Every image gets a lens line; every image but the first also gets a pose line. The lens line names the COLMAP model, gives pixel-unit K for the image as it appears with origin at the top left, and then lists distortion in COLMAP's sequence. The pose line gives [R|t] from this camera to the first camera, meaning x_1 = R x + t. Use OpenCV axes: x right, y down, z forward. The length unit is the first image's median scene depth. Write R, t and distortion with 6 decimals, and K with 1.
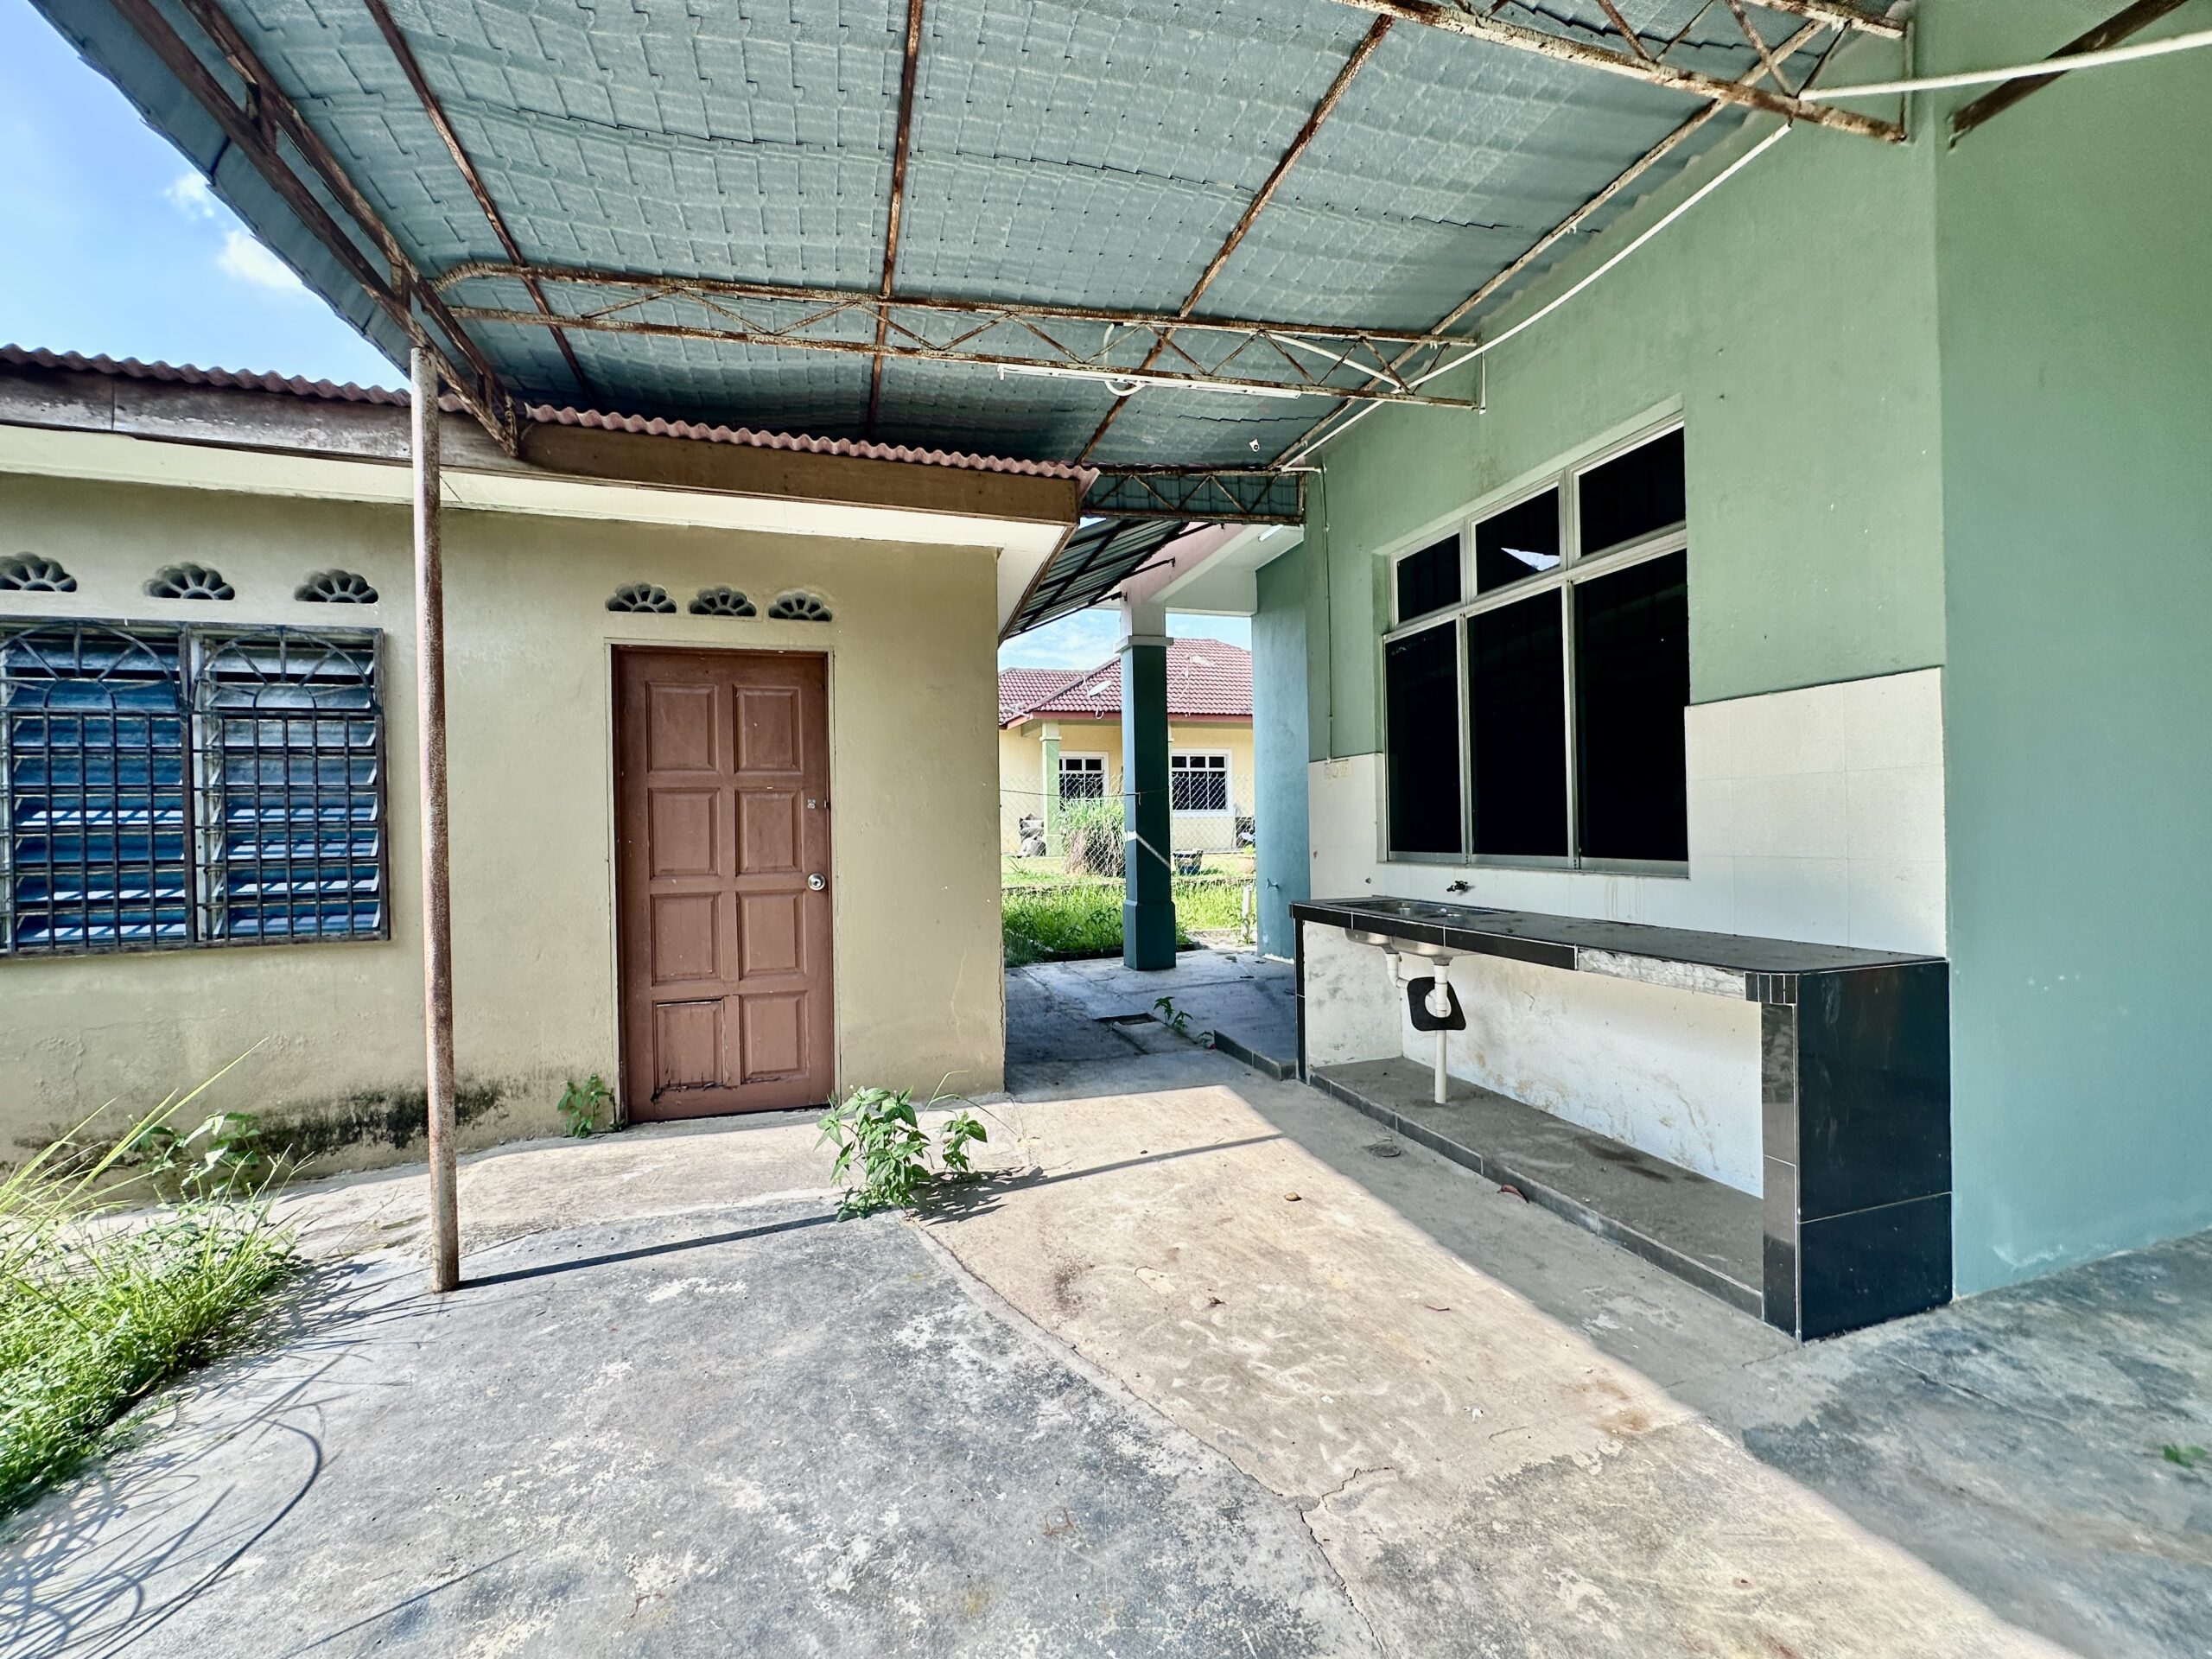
lens RADIAL K [[884.0, 0, 1097.4], [0, 884.0, 830.1], [0, 0, 1]] dist [-0.002017, 0.000258]
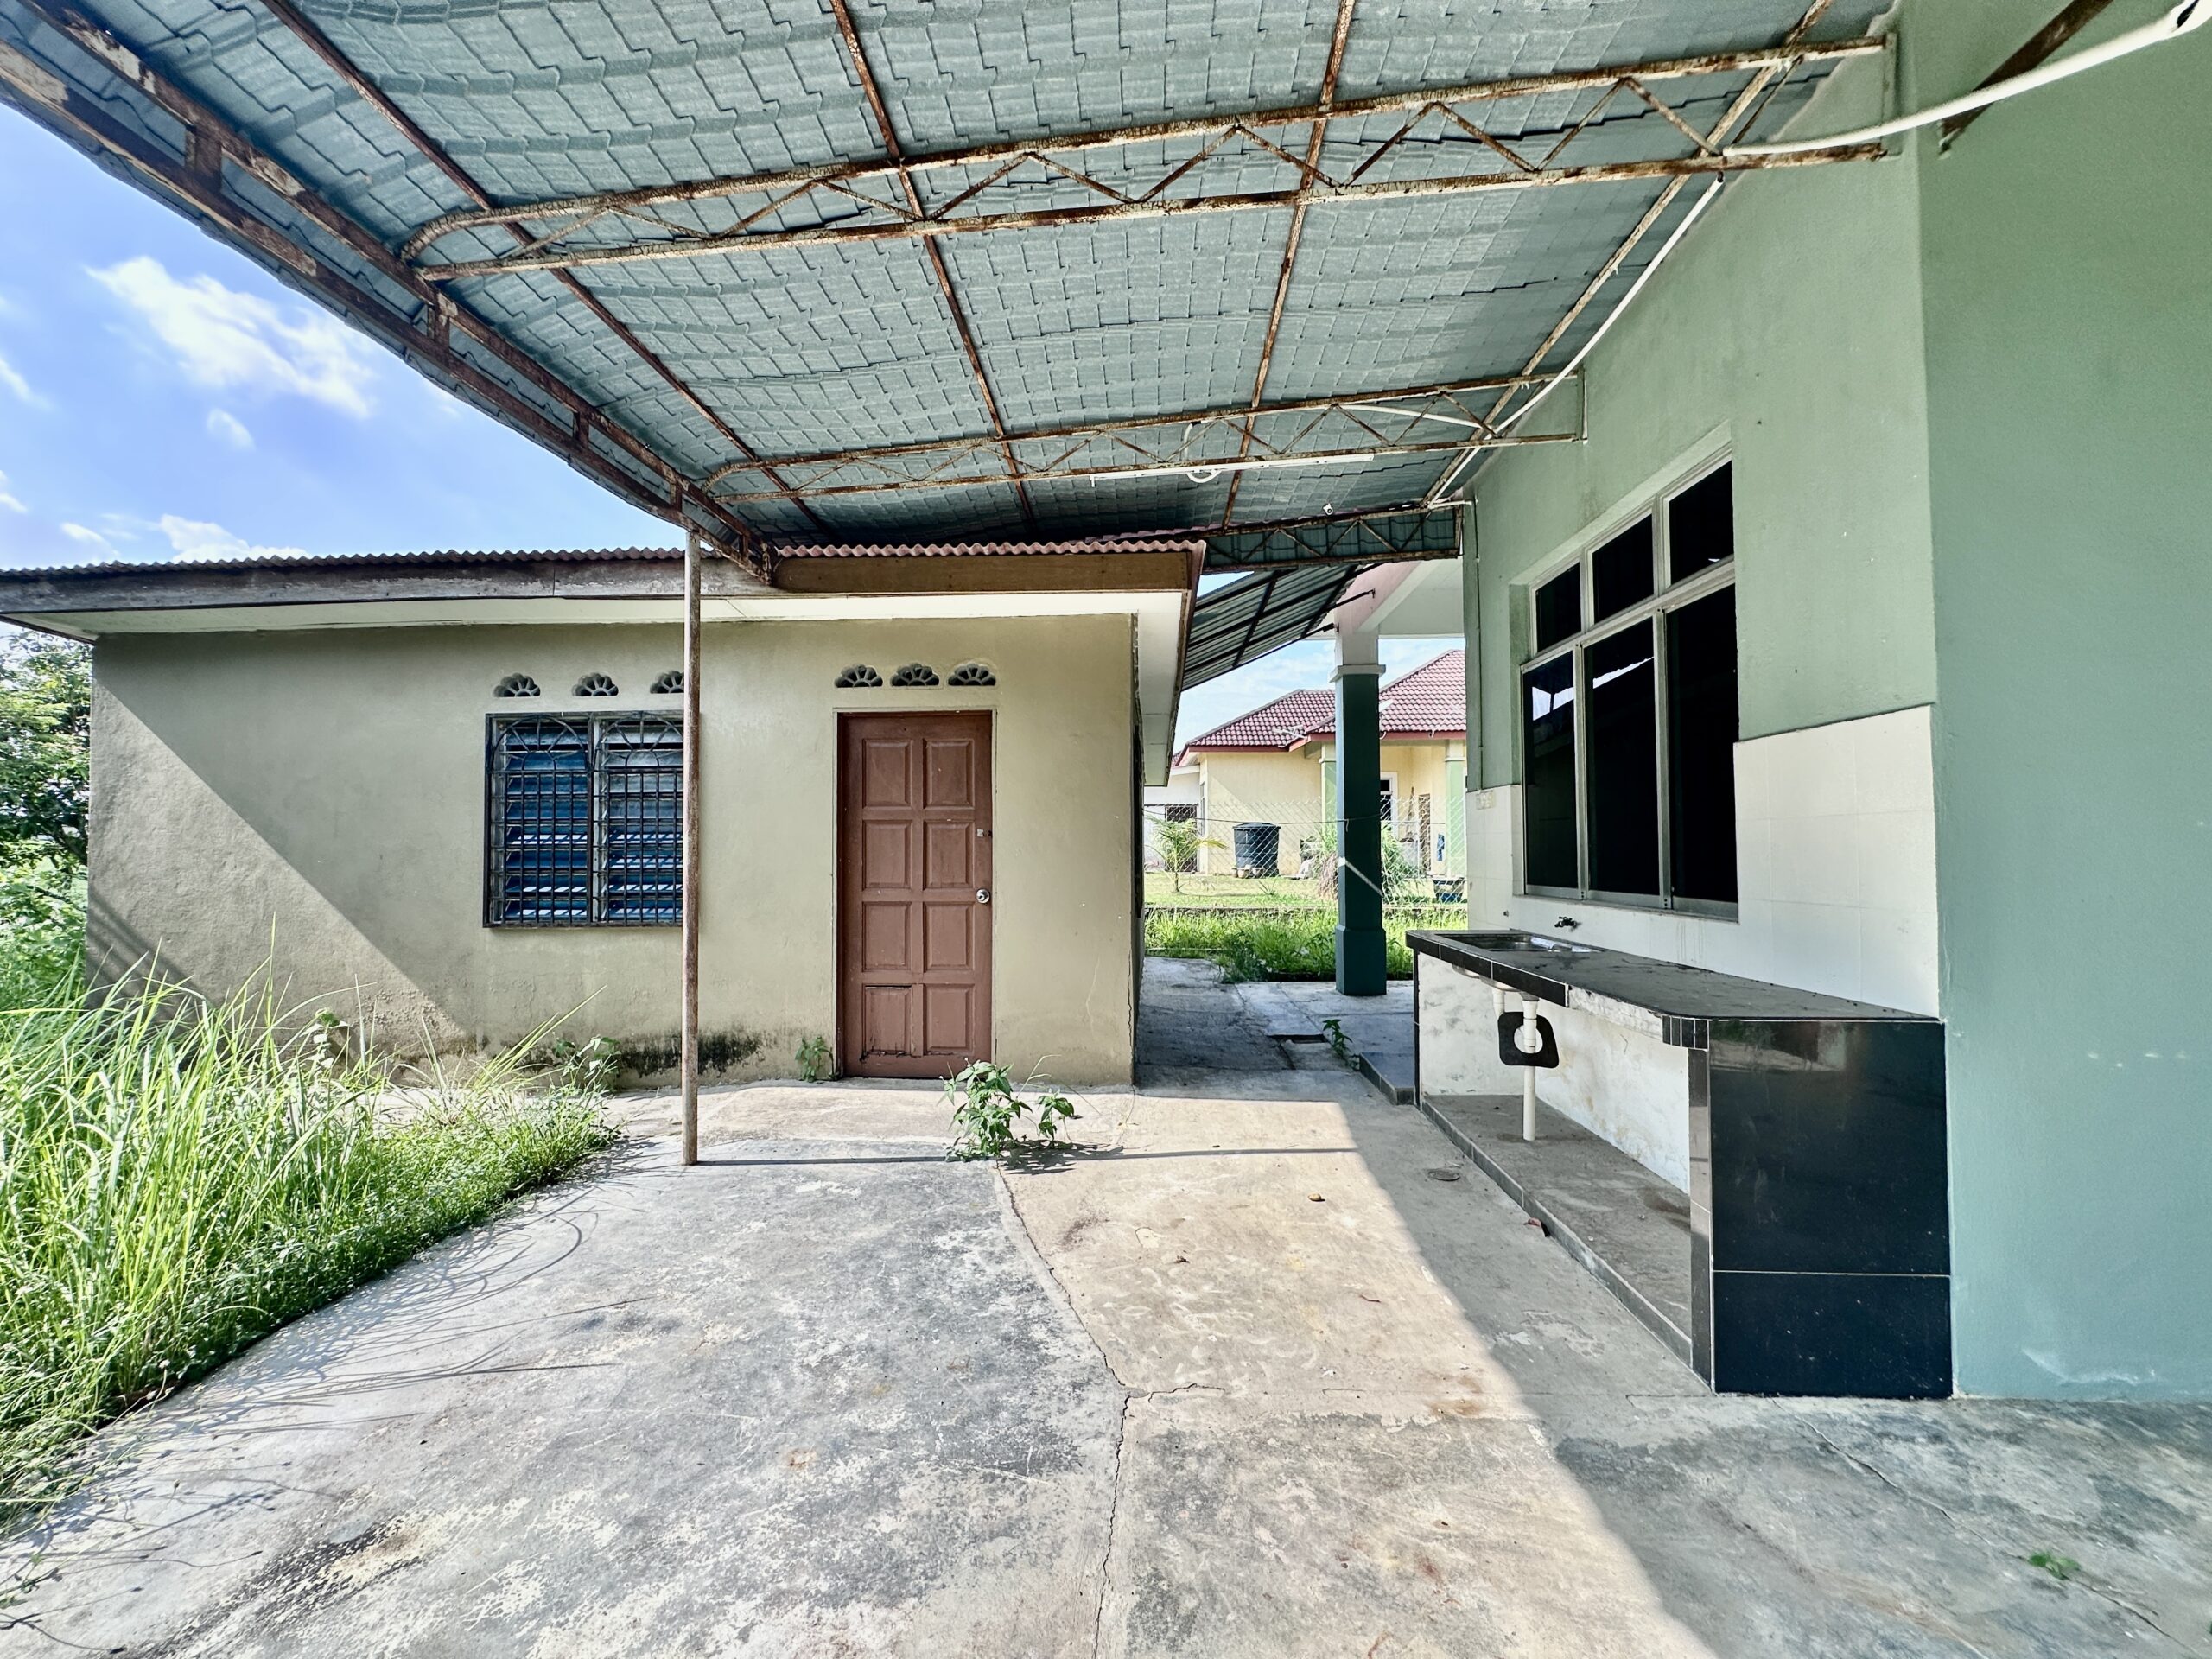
lens RADIAL K [[884.0, 0, 1097.4], [0, 884.0, 830.1], [0, 0, 1]] dist [-0.002017, 0.000258]
pose [[0.937491, 0.007171, -0.347936, 0.323014], [-0.014853, 0.999701, -0.019416, -0.014904], [0.347692, 0.023370, 0.937317, -0.124675]]
